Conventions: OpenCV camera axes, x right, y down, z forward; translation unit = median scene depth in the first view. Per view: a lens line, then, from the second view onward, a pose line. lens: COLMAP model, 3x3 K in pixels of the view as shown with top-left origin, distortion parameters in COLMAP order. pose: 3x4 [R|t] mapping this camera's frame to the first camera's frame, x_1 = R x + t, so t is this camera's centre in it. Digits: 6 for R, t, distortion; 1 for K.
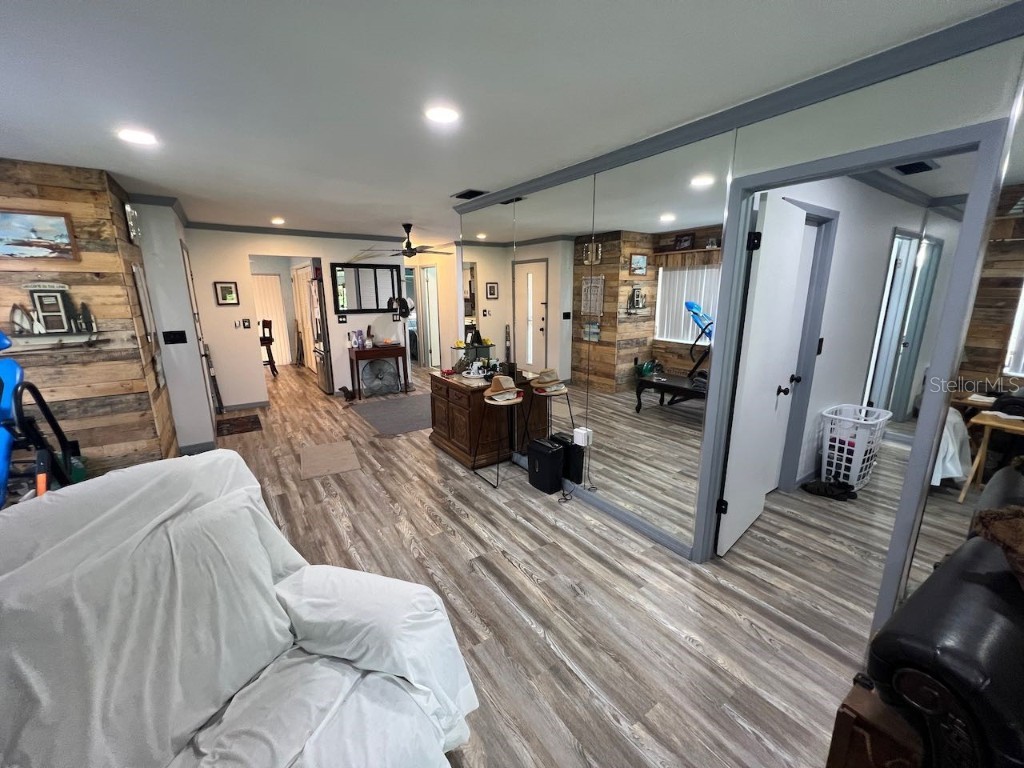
lens RADIAL K [[412.4, 0, 512.7], [0, 412.4, 382.6], [0, 0, 1]] dist [-0.002256, 0.001397]
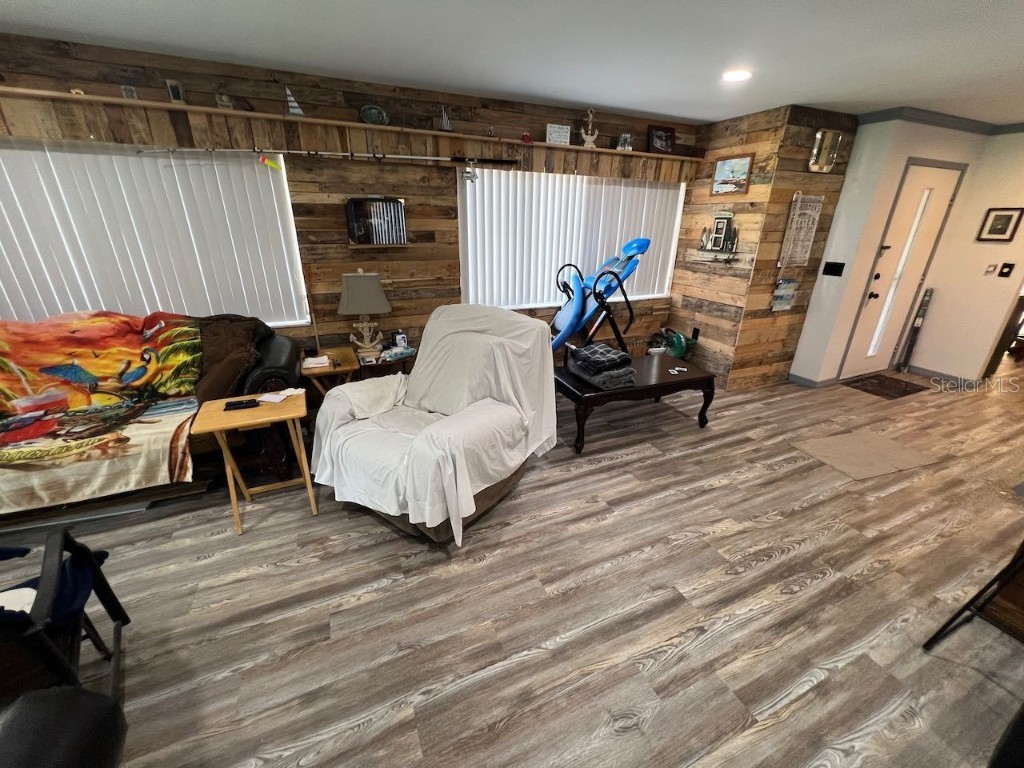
lens RADIAL K [[412.4, 0, 511.4], [0, 412.4, 383.6], [0, 0, 1]] dist [-0.002256, 0.001397]
pose [[-0.186982, 0.365842, -0.911700, 0.381803], [-0.224177, 0.887689, 0.402184, -0.106973], [0.956442, 0.279584, -0.083968, 0.501305]]
